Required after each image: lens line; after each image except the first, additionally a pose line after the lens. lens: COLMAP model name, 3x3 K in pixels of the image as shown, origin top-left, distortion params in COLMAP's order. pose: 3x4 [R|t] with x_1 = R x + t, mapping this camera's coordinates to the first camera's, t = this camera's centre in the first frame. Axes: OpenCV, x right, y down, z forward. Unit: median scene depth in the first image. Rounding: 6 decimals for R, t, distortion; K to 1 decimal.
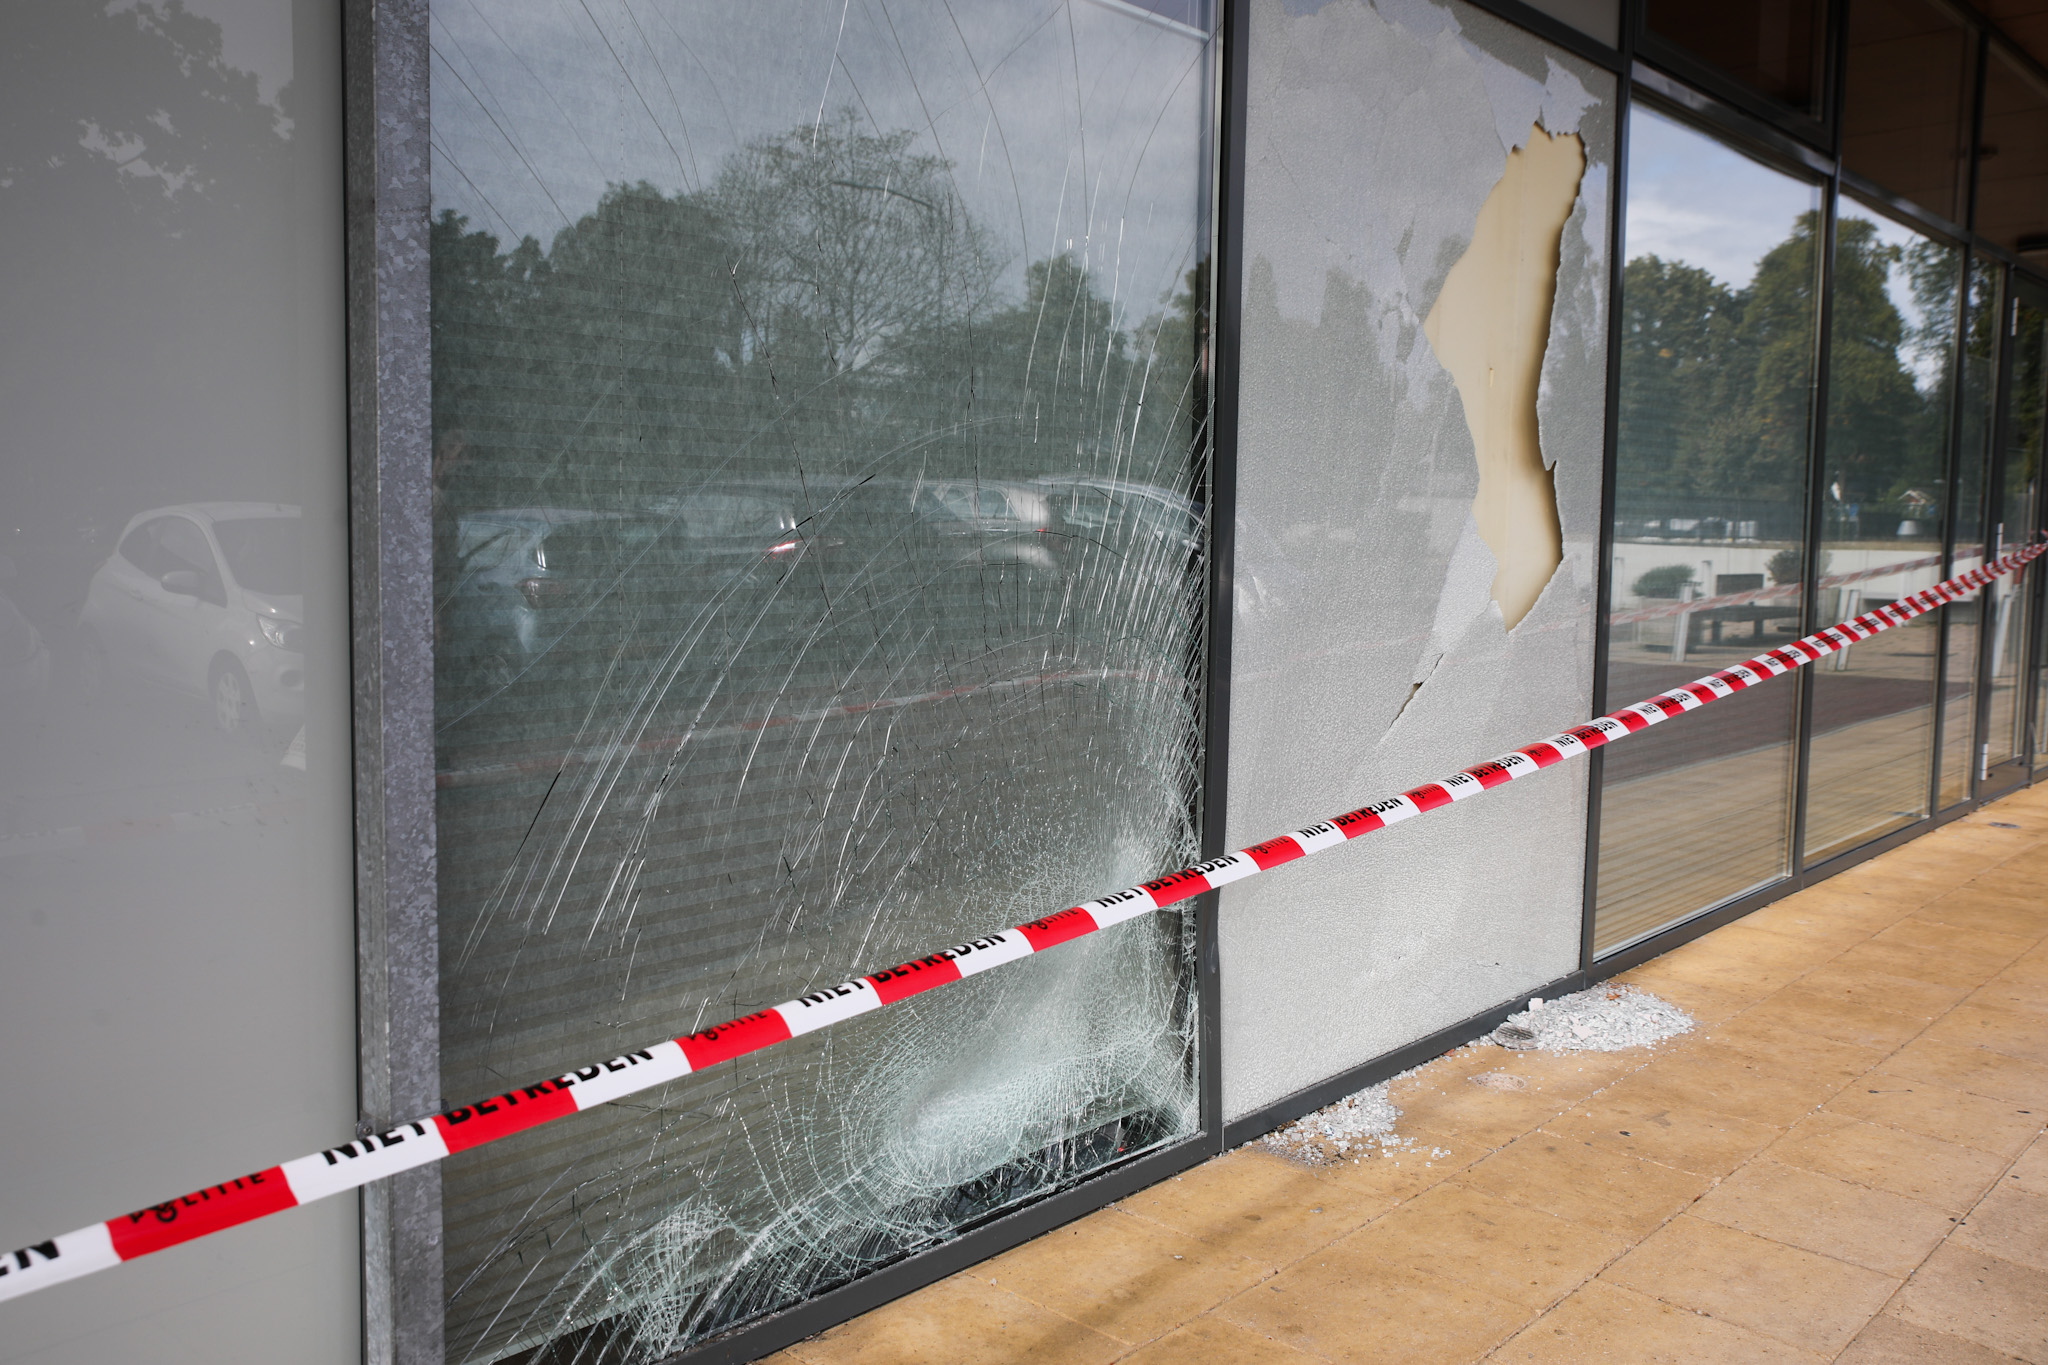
lens RADIAL K [[1751.6, 0, 1030.4], [0, 1751.6, 677.3], [0, 0, 1]] dist [-0.047978, 0.041908]
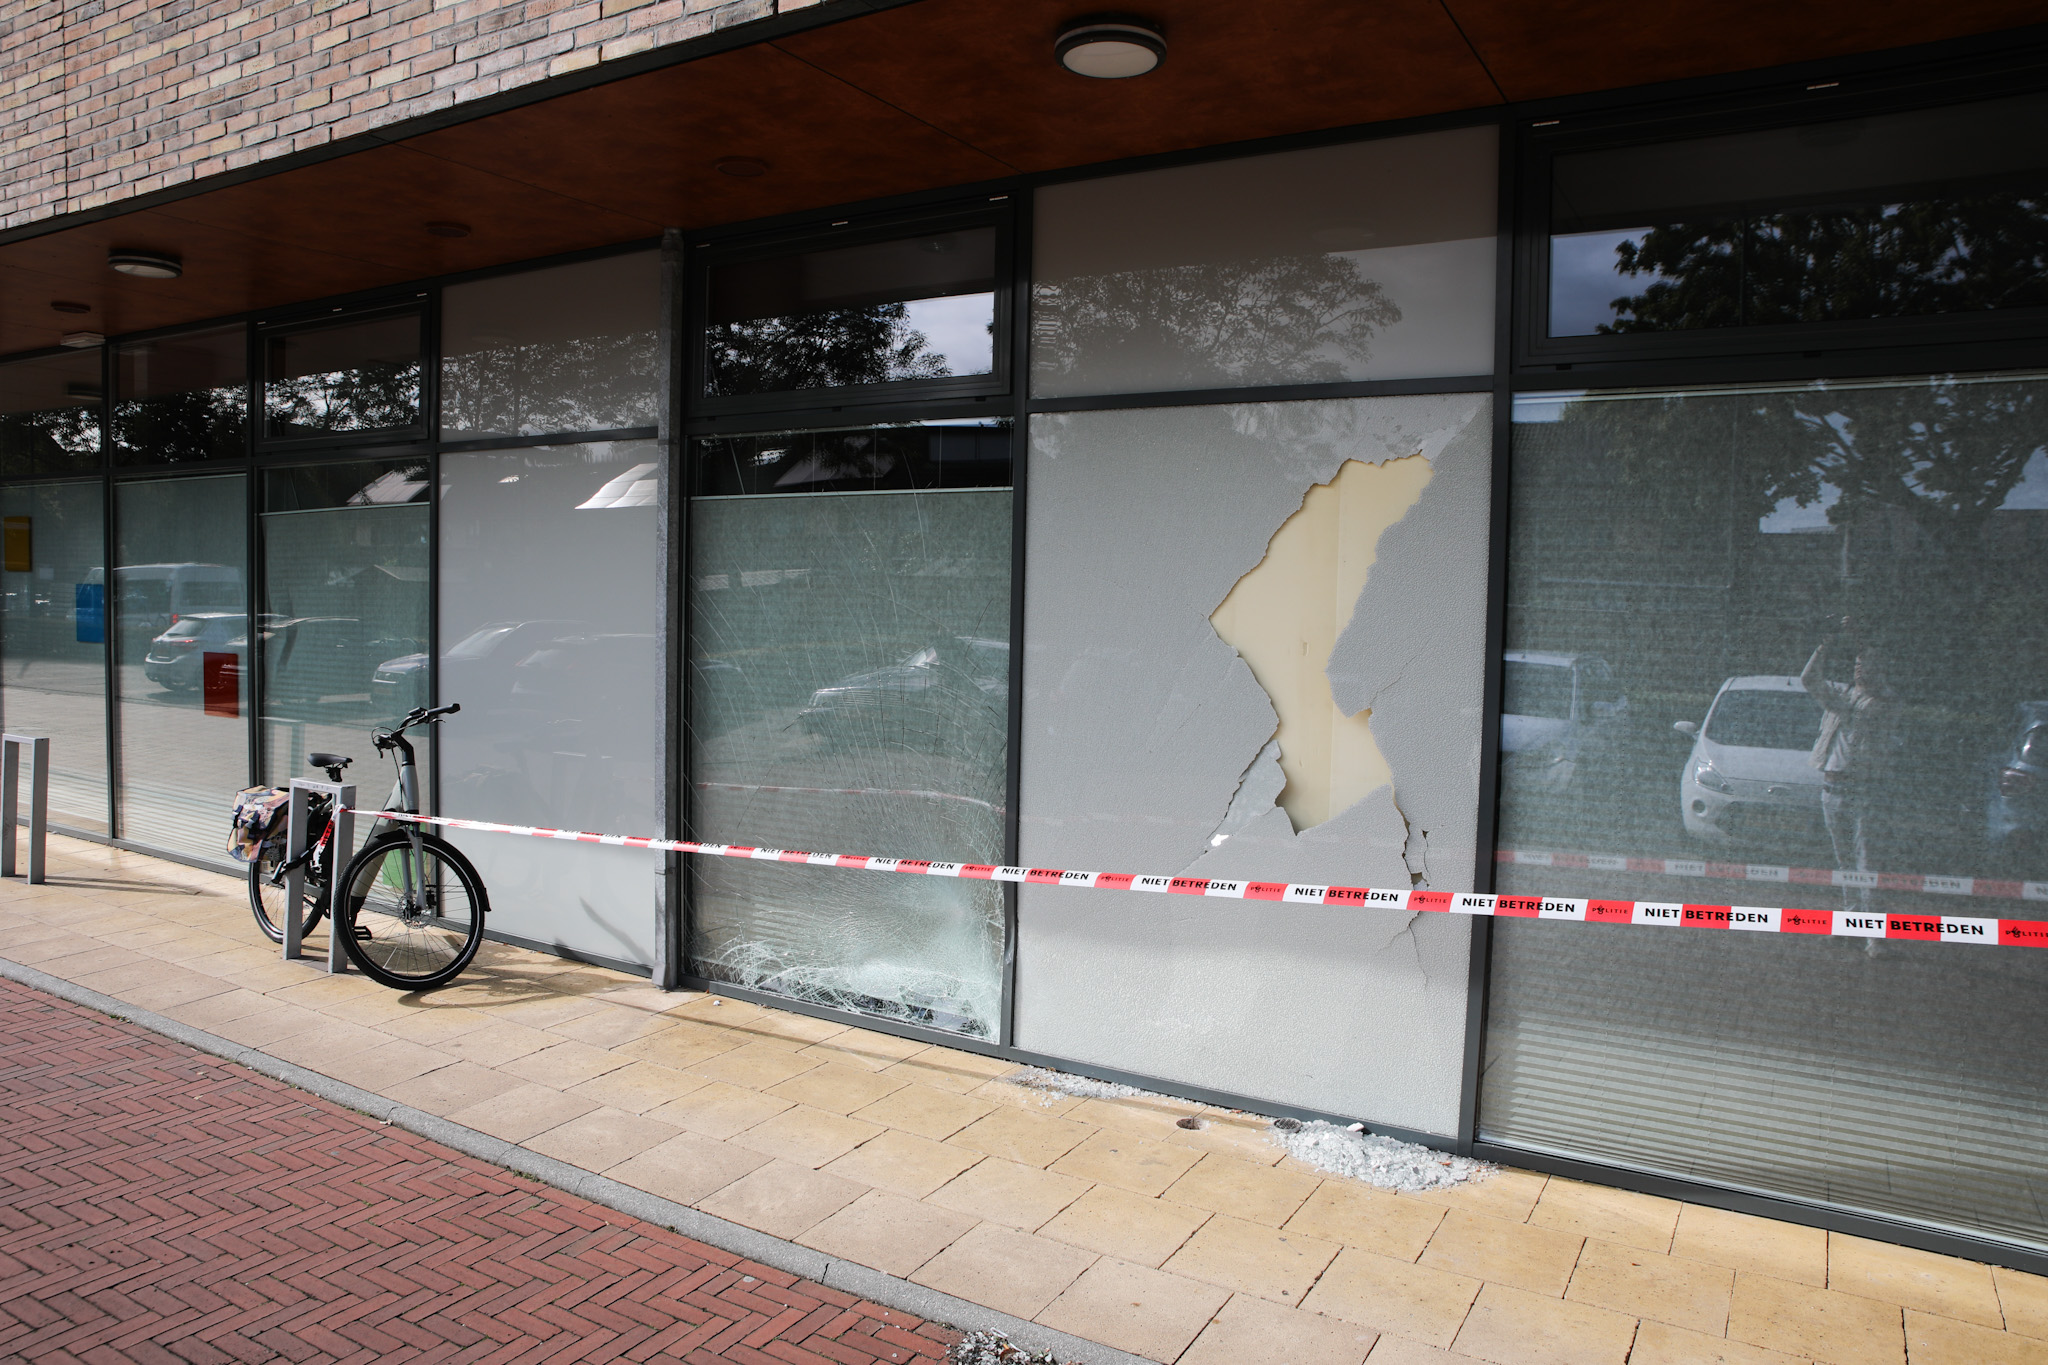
lens RADIAL K [[1385.5, 0, 1018.3], [0, 1385.5, 679.6], [0, 0, 1]] dist [-0.106301, 0.023754]
pose [[0.183543, 0.043056, -0.982068, 2.029585], [-0.110524, 0.993609, 0.022906, -0.228591], [0.976779, 0.104338, 0.187128, 0.884081]]
